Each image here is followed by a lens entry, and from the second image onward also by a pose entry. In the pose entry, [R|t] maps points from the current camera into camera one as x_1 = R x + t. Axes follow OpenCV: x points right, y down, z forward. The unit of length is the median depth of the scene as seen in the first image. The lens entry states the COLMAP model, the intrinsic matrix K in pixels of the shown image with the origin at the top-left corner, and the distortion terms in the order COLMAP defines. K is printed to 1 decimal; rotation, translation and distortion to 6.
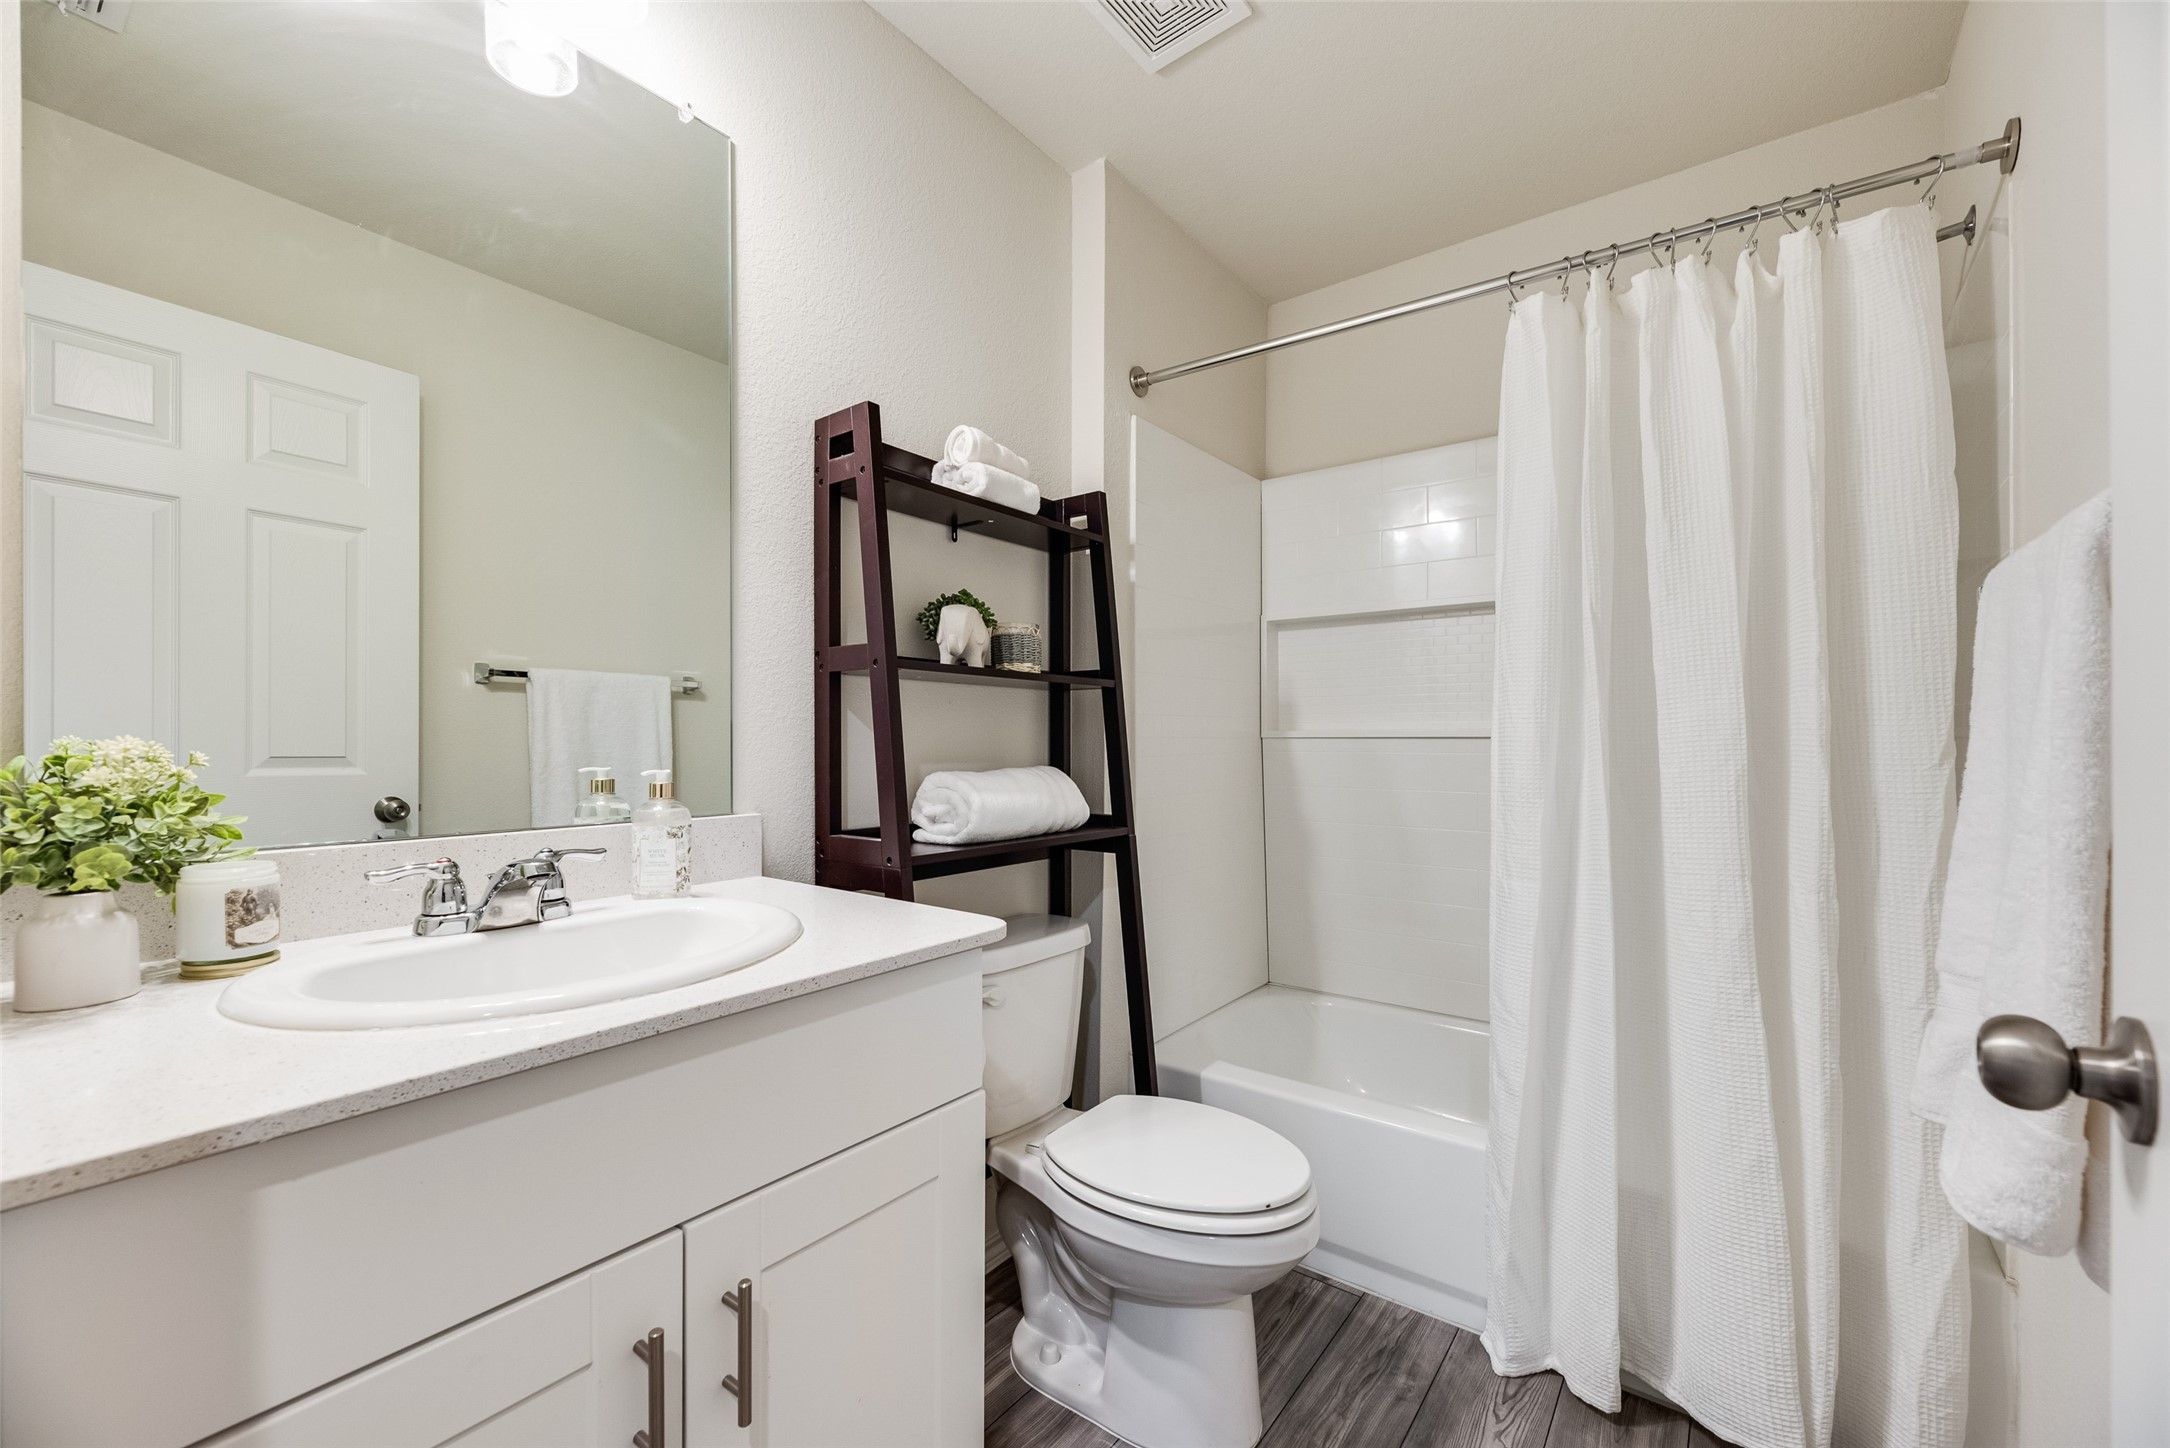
lens RADIAL K [[875.3, 0, 1081.8], [0, 875.3, 737.7], [0, 0, 1]] dist [0.002357, 0.000293]
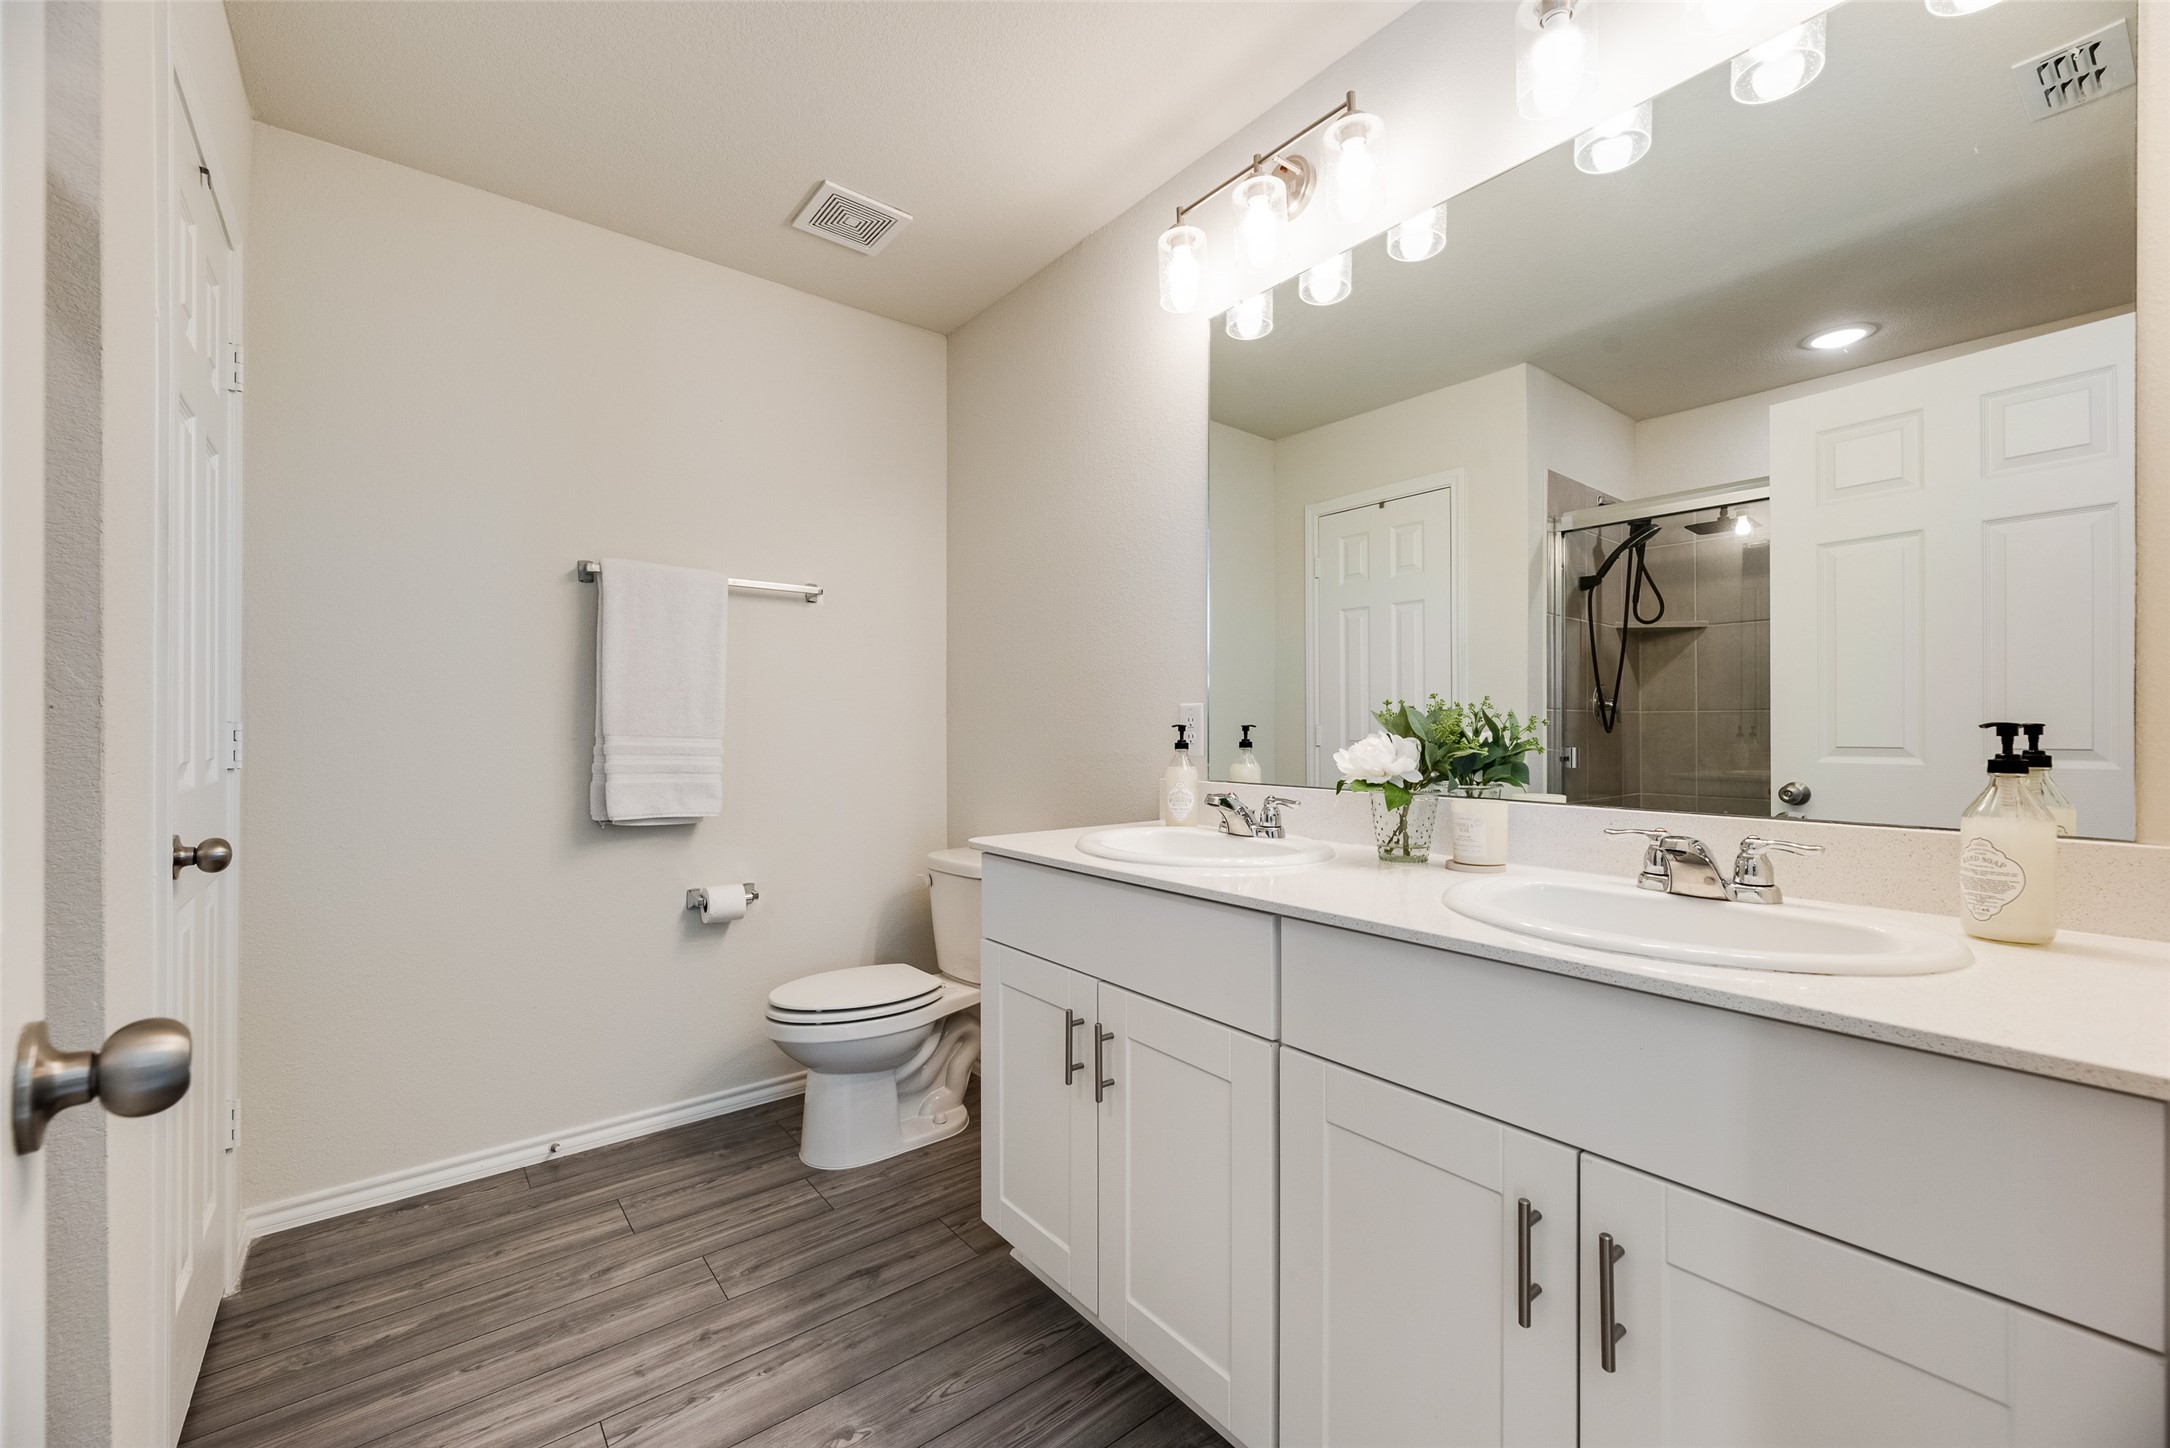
lens RADIAL K [[875.3, 0, 1086.3], [0, 875.3, 728.6], [0, 0, 1]] dist [0.002357, 0.000293]
pose [[-0.249813, -0.005901, -0.968276, 0.667843], [0.011253, 0.999896, -0.008997, -0.002715], [0.968229, -0.013144, -0.249720, 0.521245]]
